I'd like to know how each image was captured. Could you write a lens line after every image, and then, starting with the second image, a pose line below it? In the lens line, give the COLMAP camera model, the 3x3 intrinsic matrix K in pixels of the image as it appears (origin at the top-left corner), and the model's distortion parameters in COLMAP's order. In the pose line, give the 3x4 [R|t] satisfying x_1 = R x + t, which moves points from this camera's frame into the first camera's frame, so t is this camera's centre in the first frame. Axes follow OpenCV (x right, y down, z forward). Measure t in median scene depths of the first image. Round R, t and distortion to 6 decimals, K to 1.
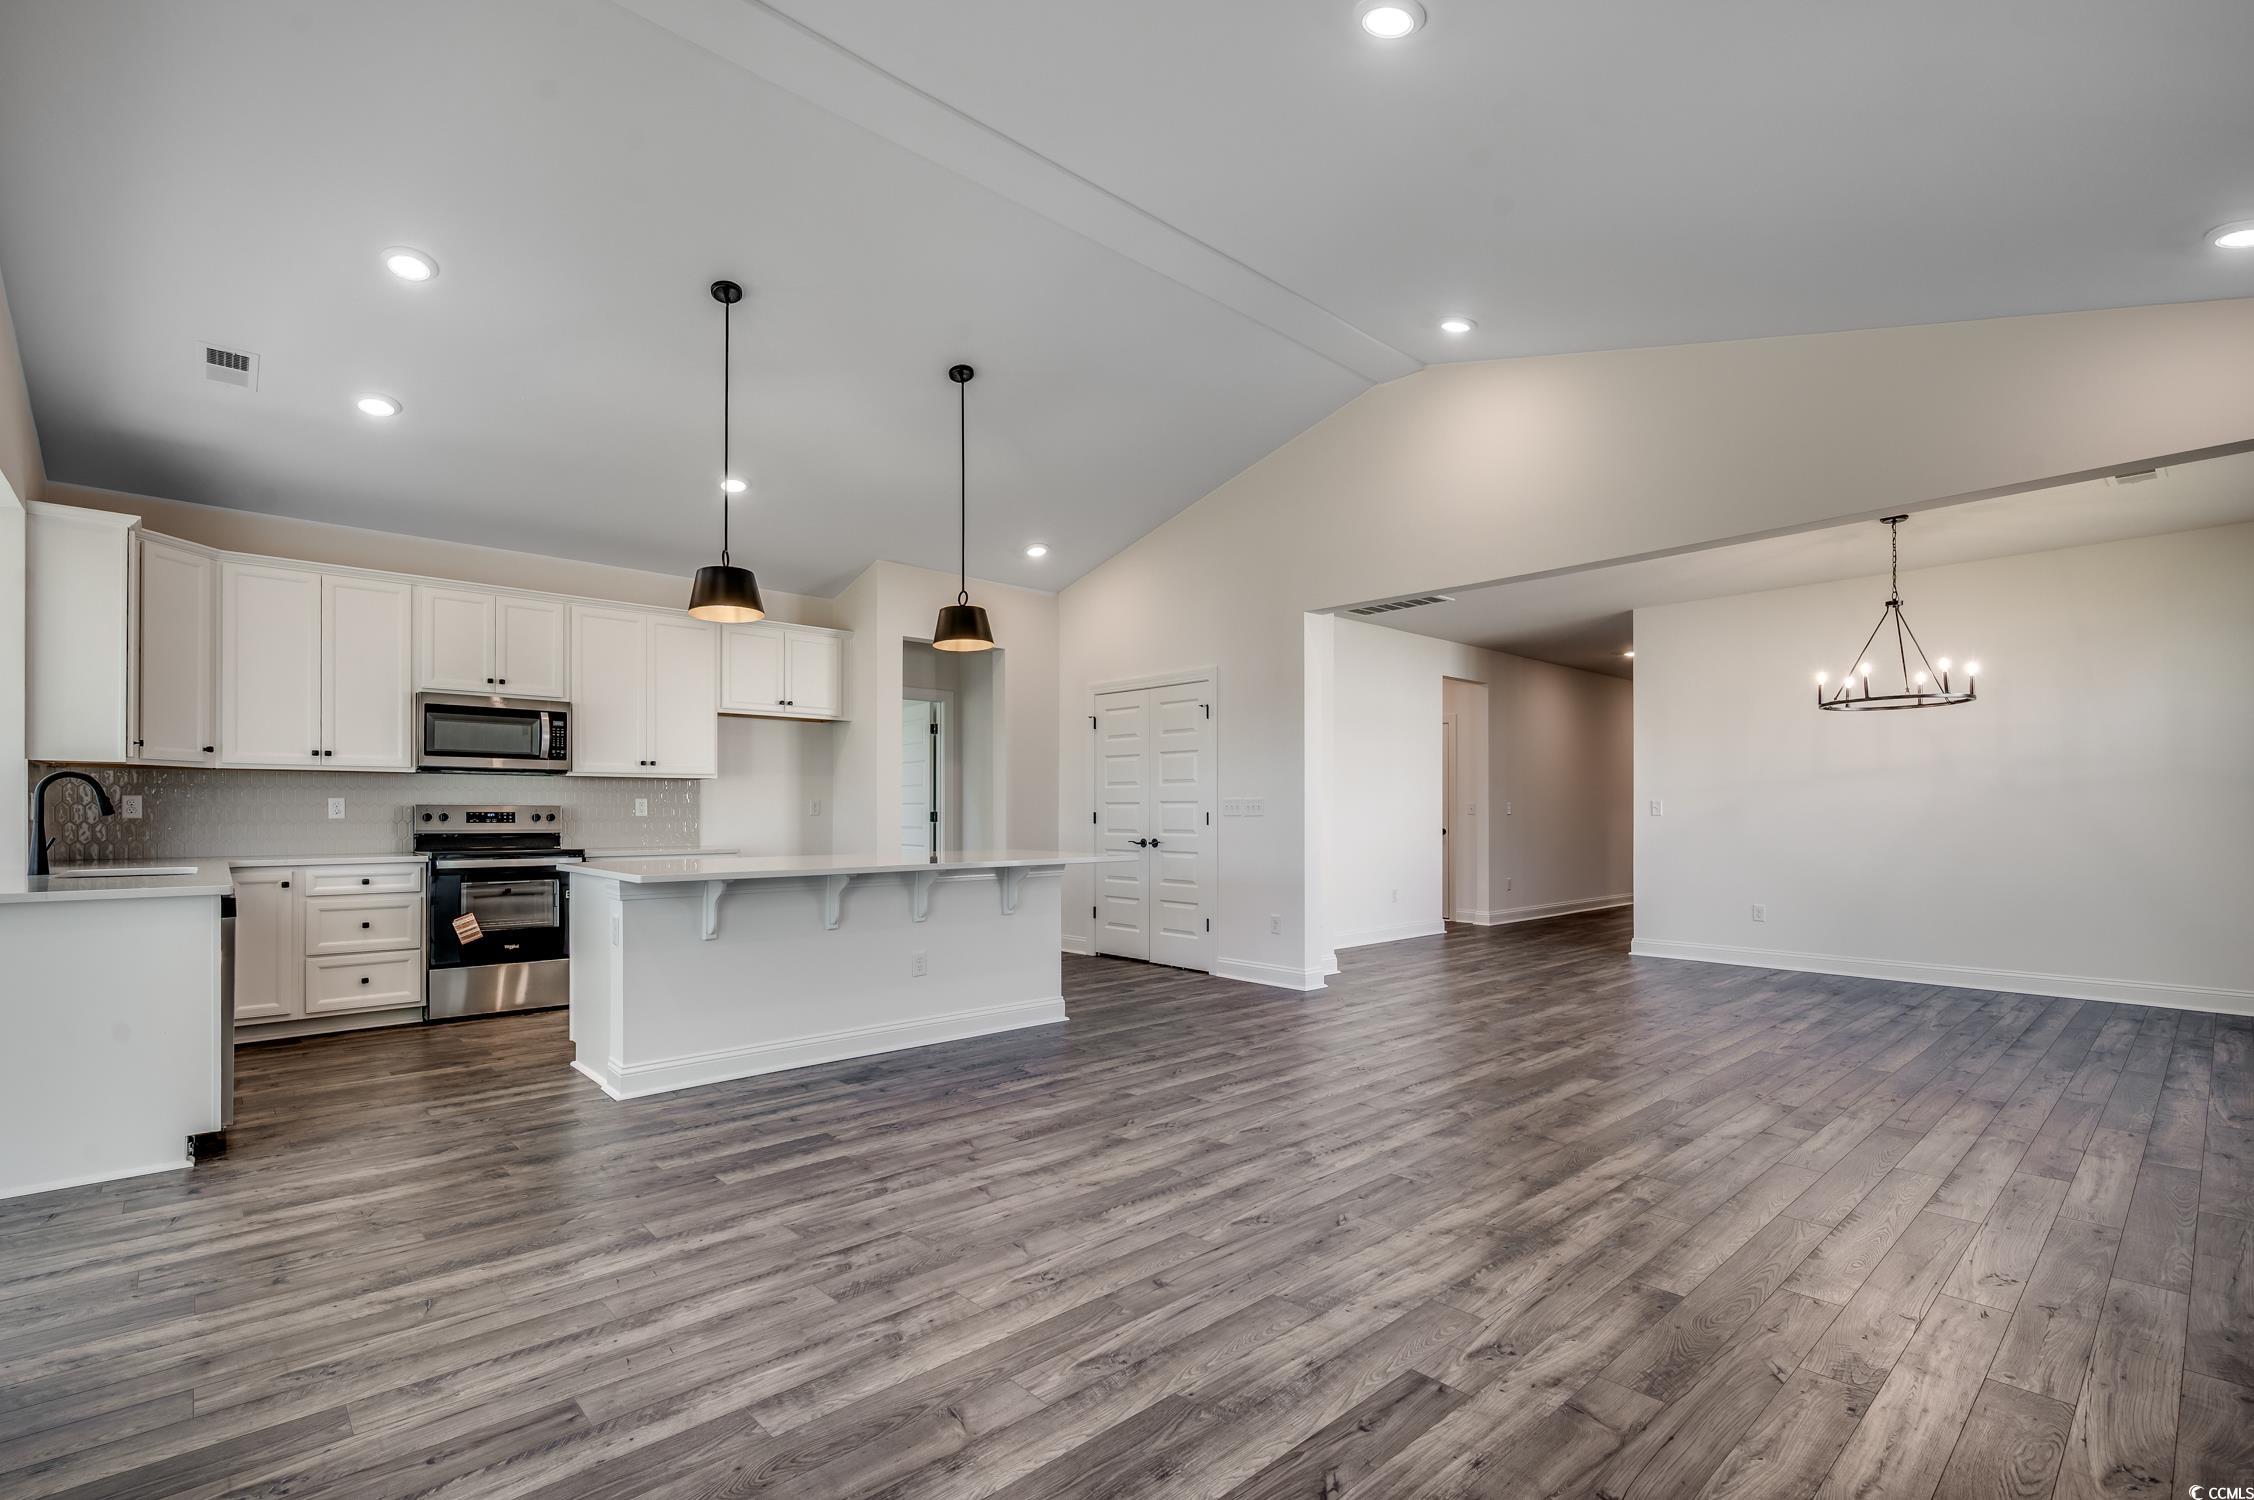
lens RADIAL K [[1020.2, 0, 1131.5], [0, 1020.2, 814.4], [0, 0, 1]] dist [-0.002968, 0.001294]
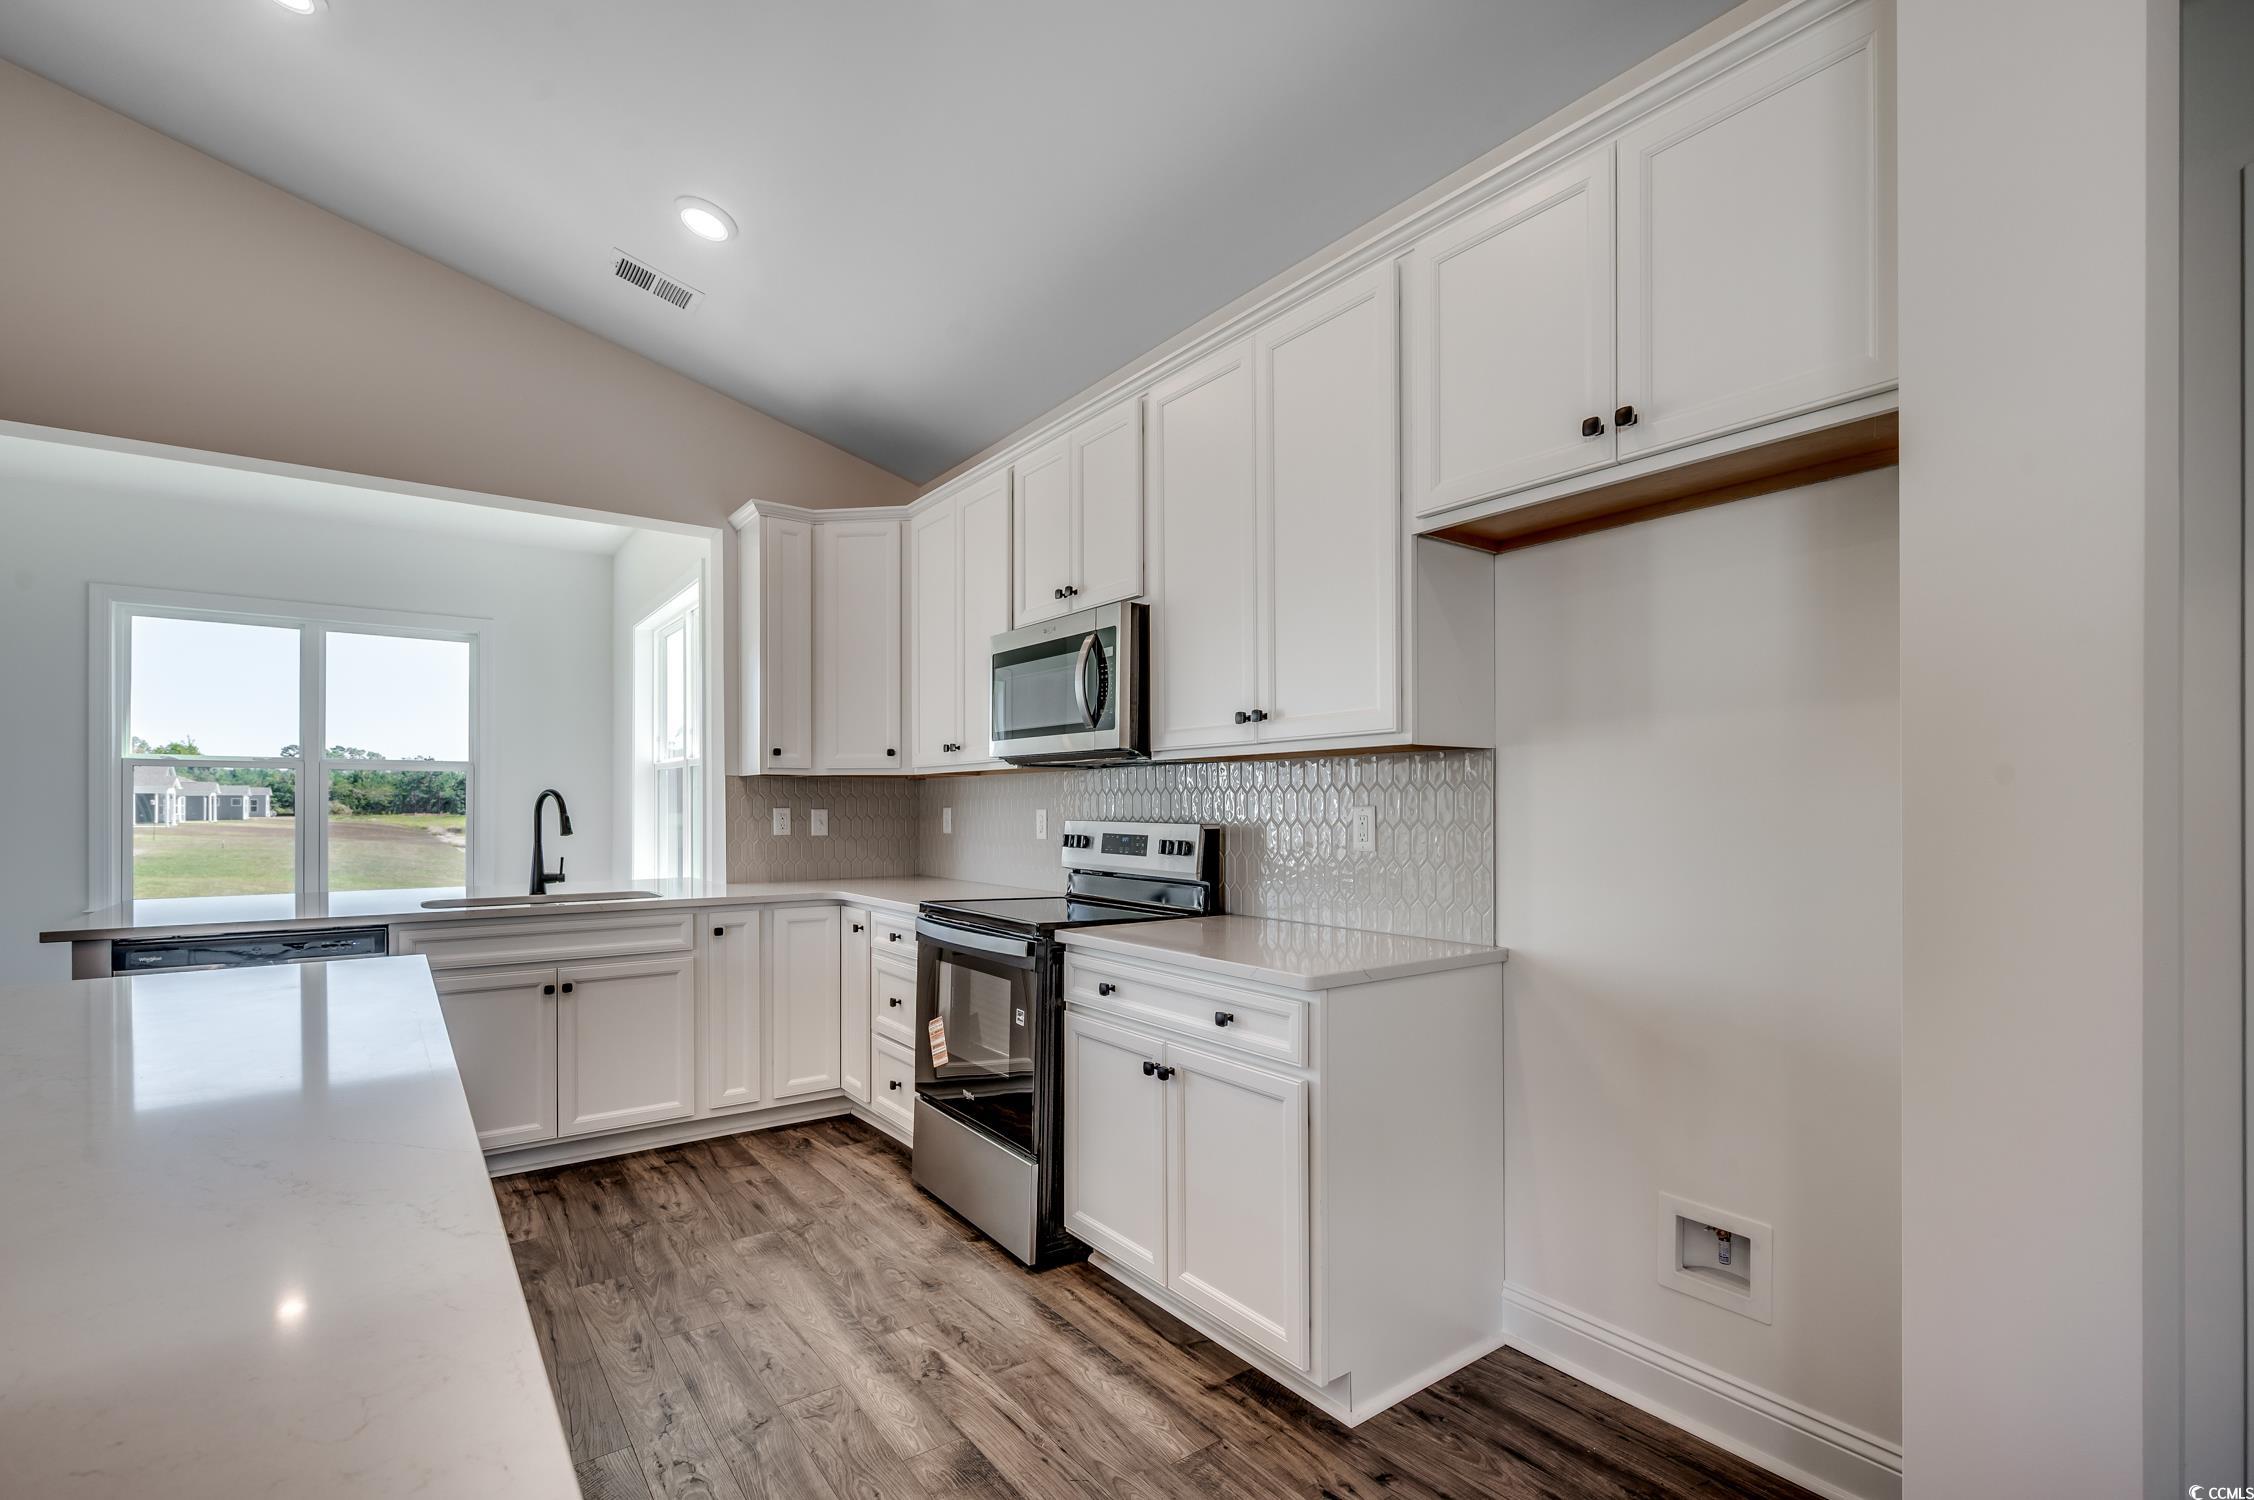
lens RADIAL K [[1020.2, 0, 1134.0], [0, 1020.2, 804.6], [0, 0, 1]] dist [-0.002968, 0.001294]
pose [[-0.110616, 0.000204, -0.993863, -0.110481], [0.000313, 1.000000, 0.000171, -0.021897], [0.993863, -0.000292, -0.110616, 1.284293]]
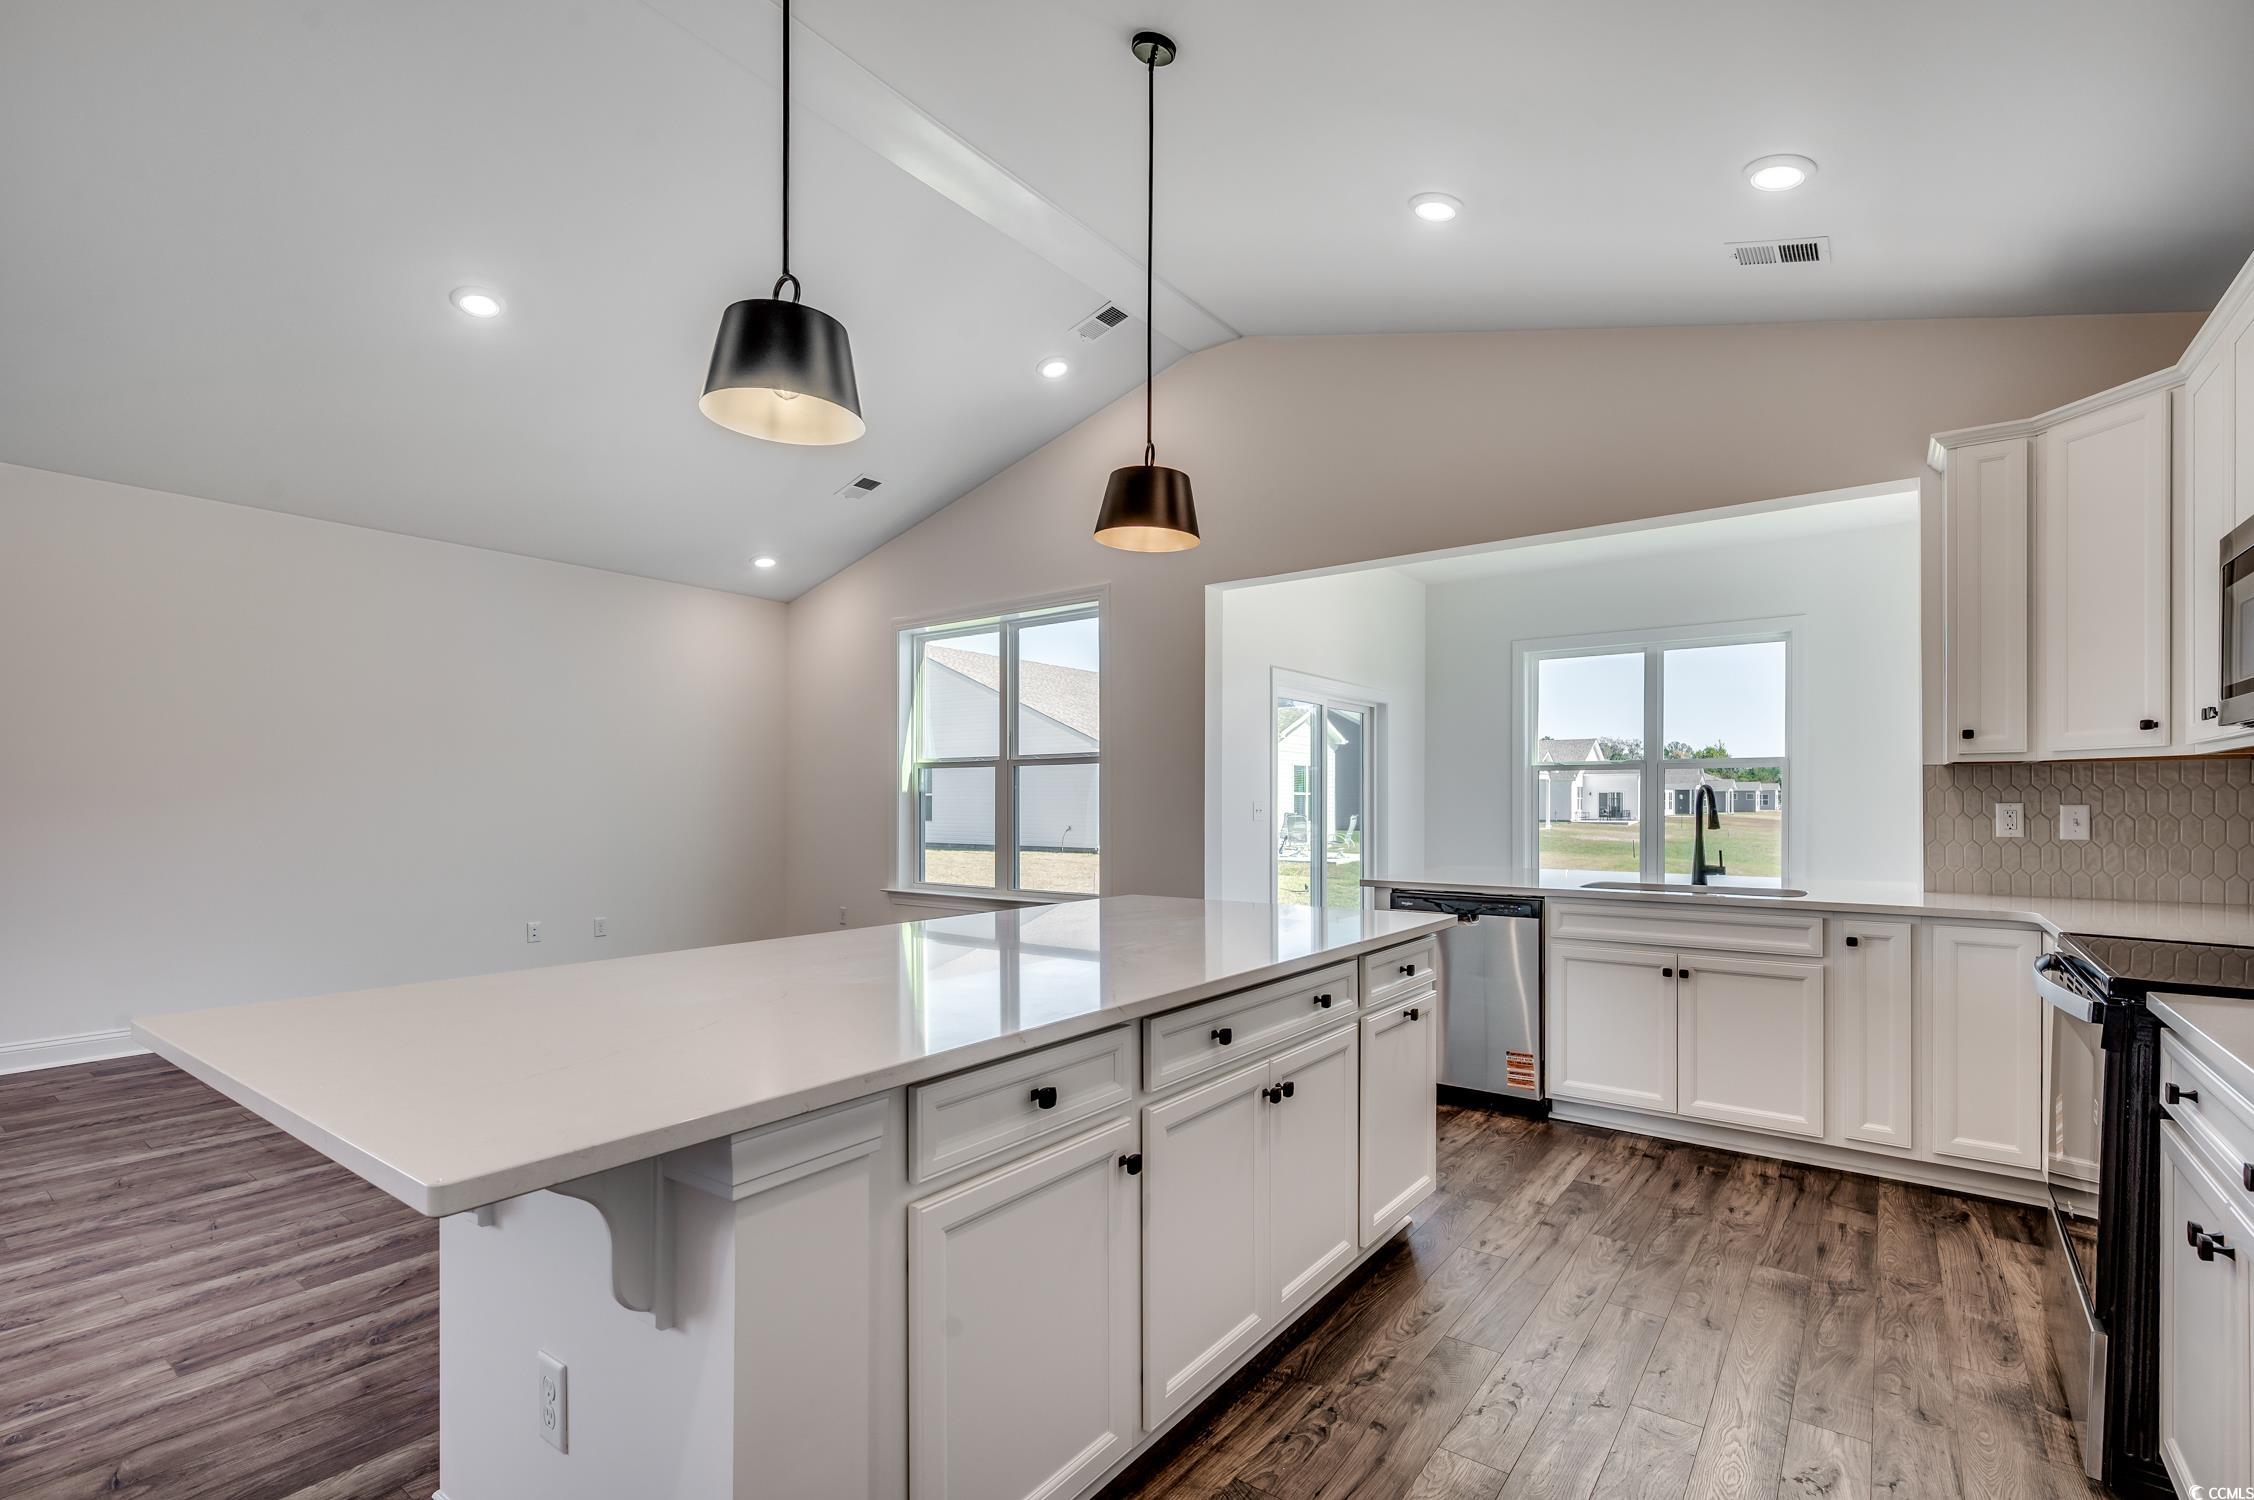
lens RADIAL K [[1020.2, 0, 1132.2], [0, 1020.2, 803.0], [0, 0, 1]] dist [-0.002968, 0.001294]
pose [[-0.982584, 0.000975, -0.185815, -0.231260], [0.000262, 0.999992, 0.003864, -0.021911], [0.185817, 0.003748, -0.982577, 1.460146]]
